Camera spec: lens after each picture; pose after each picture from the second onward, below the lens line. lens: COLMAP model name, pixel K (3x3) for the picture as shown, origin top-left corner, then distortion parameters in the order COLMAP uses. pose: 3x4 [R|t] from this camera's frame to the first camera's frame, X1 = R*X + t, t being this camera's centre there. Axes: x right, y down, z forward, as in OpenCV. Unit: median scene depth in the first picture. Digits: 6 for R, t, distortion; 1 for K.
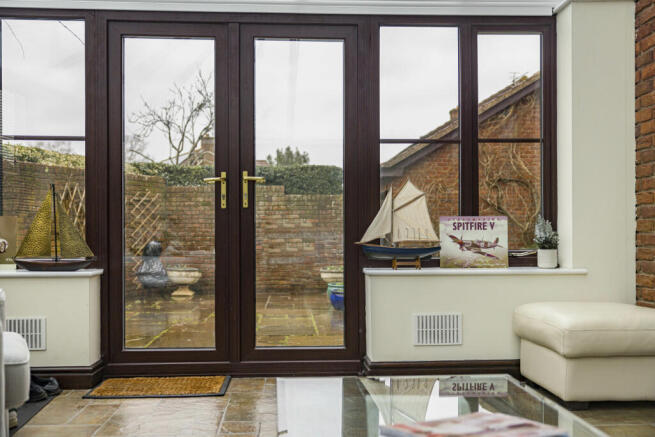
lens RADIAL K [[621.3, 0, 326.8], [0, 621.3, 220.4], [0, 0, 1]] dist [-0.007533, 0.000000]
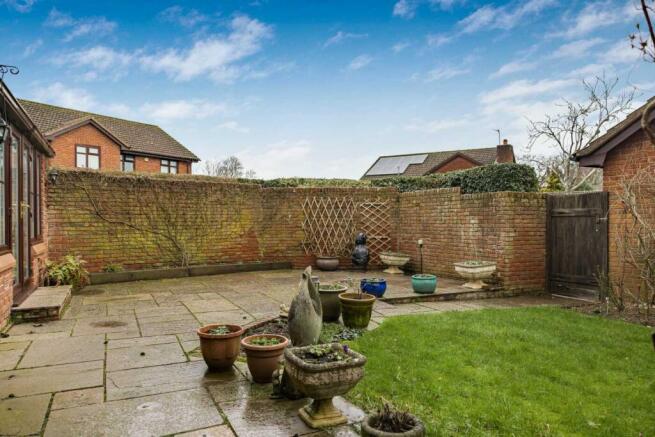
lens RADIAL K [[446.6, 0, 324.6], [0, 446.6, 218.0], [0, 0, 1]] dist [0.006478, 0.002133]
pose [[0.384922, -0.005817, -0.922931, 0.584947], [0.012871, 0.999917, -0.000934, -0.001471], [0.922860, -0.011519, 0.384964, 0.460208]]
